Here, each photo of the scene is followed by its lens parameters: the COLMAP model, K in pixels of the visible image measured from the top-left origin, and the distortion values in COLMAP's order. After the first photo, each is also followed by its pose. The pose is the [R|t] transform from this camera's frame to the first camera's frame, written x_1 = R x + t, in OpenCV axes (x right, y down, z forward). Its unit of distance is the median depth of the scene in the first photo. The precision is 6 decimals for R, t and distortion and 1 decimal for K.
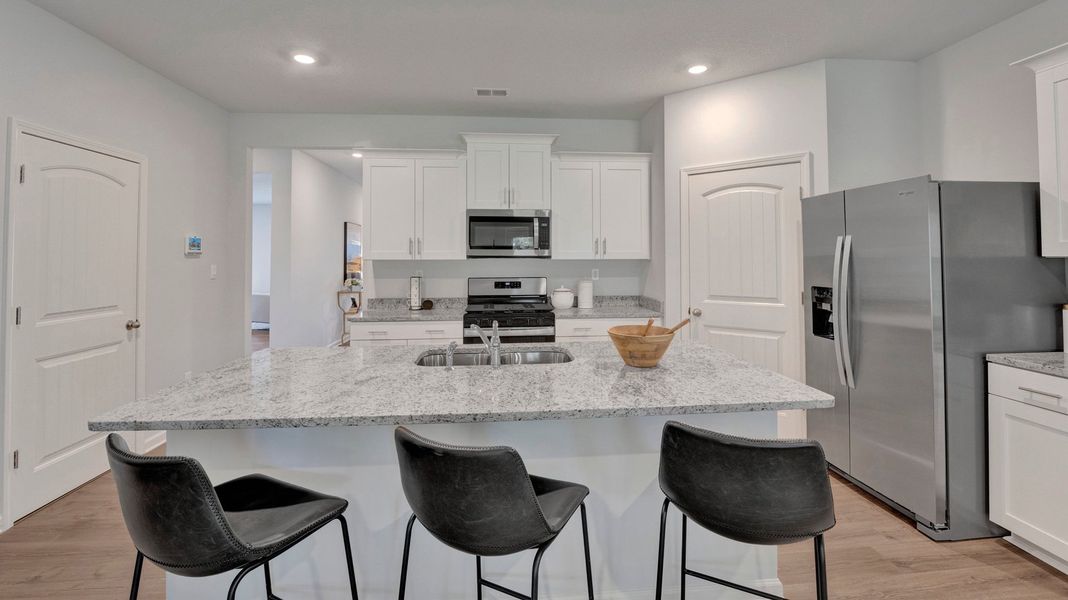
lens RADIAL K [[458.3, 0, 531.6], [0, 458.3, 248.7], [0, 0, 1]] dist [-0.019978, 0.000117]
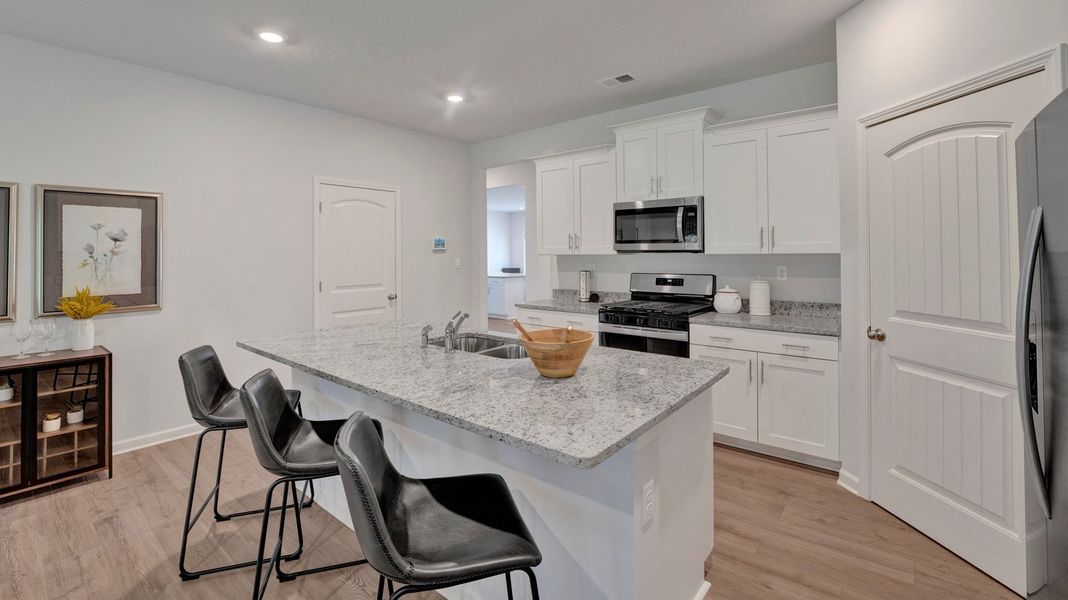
lens RADIAL K [[457.2, 0, 532.3], [0, 457.2, 248.1], [0, 0, 1]] dist [-0.020119, 0.001015]
pose [[0.710928, -0.010068, -0.703192, 0.420652], [0.019498, 0.999795, 0.005397, 0.001576], [0.702994, -0.017548, 0.710979, 0.172324]]
